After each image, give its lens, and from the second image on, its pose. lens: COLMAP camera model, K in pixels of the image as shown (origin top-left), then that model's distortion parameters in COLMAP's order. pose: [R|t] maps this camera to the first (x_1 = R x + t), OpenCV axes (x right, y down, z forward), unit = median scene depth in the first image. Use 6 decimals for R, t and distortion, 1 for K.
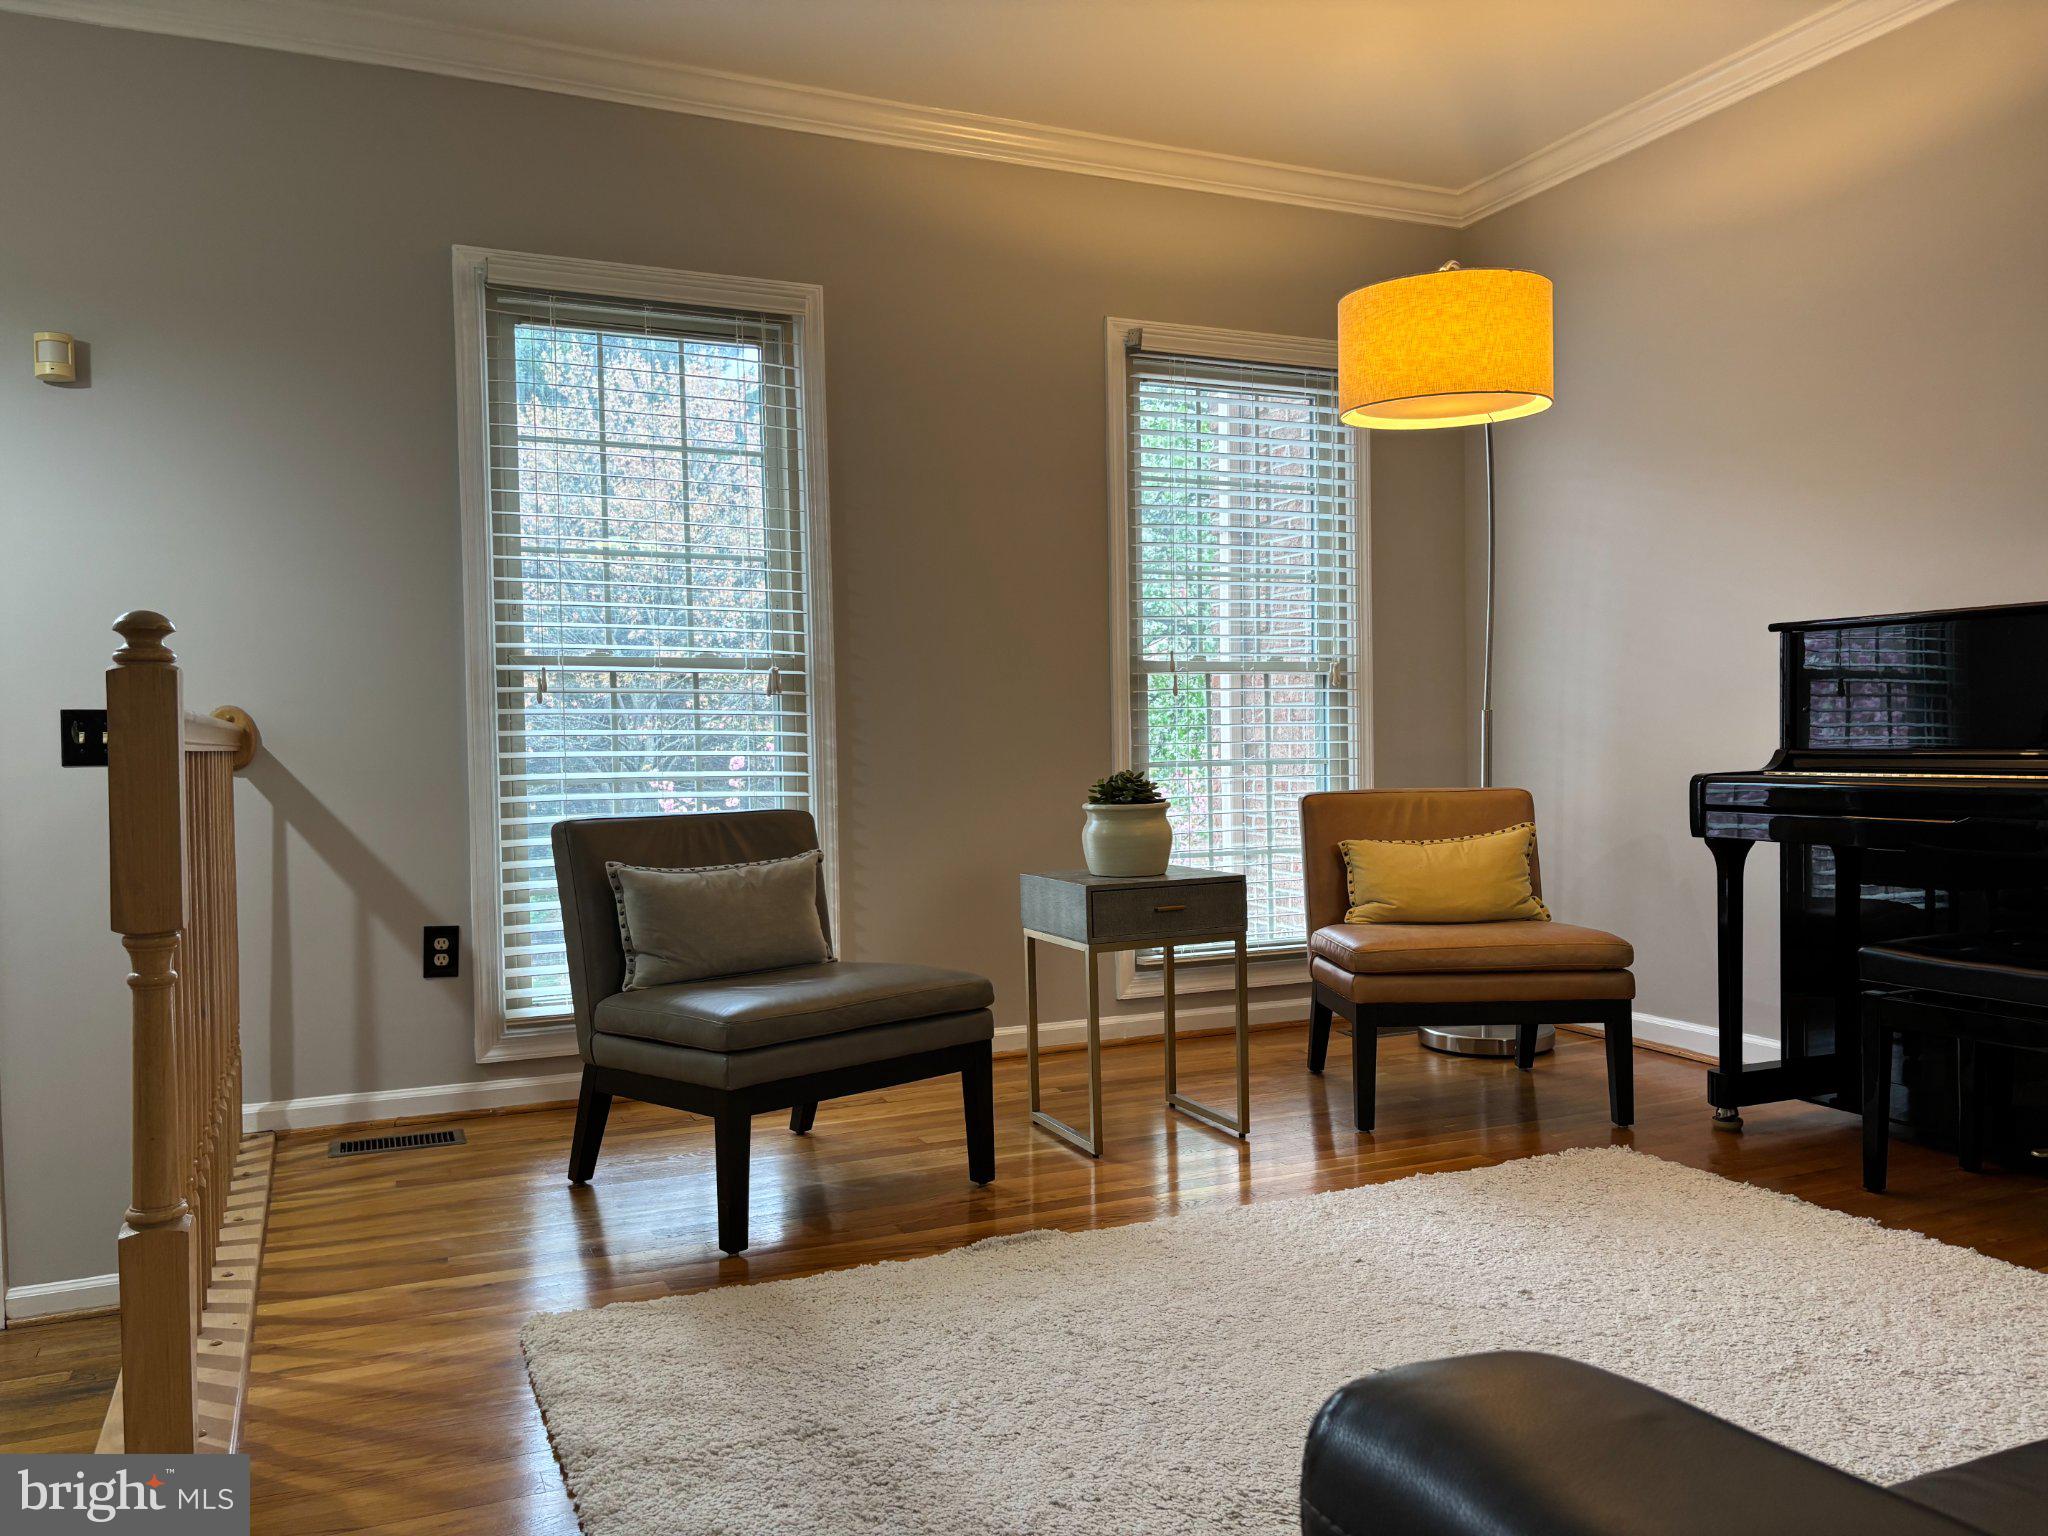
lens RADIAL K [[1559.6, 0, 1021.8], [0, 1559.6, 772.1], [0, 0, 1]] dist [0.038334, -0.027250]
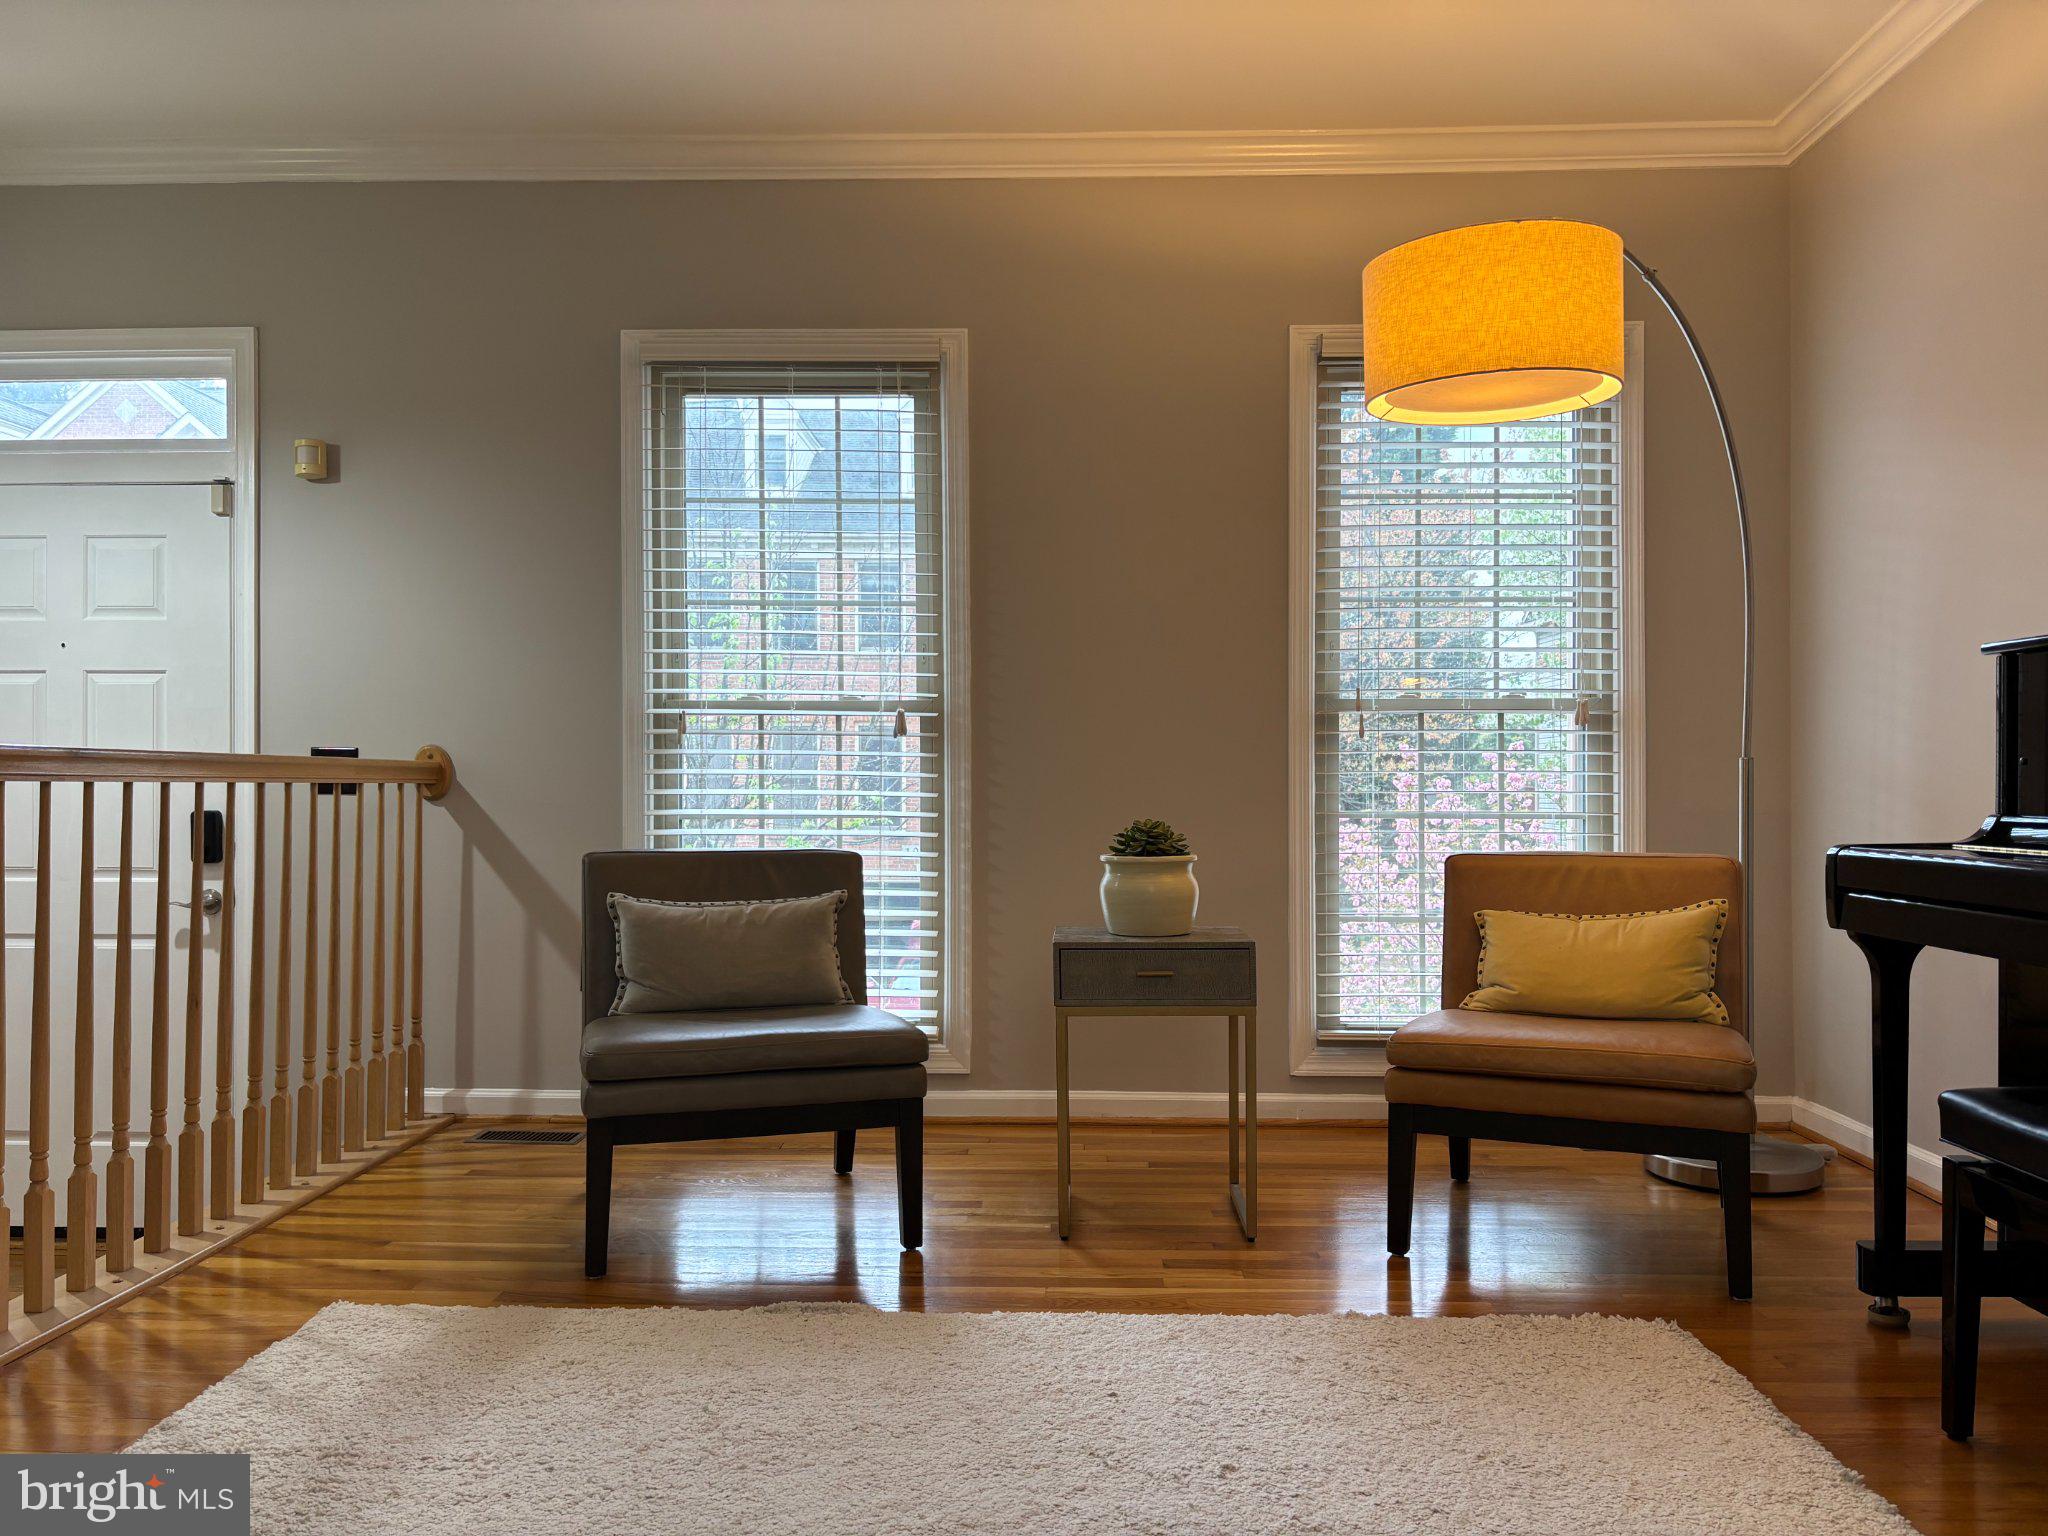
lens RADIAL K [[1559.6, 0, 1019.1], [0, 1559.6, 776.5], [0, 0, 1]] dist [0.038334, -0.027250]
pose [[0.899814, 0.013989, -0.436049, 0.377788], [-0.024525, 0.999527, -0.018543, -0.007350], [0.435583, 0.027379, 0.899732, 0.135402]]
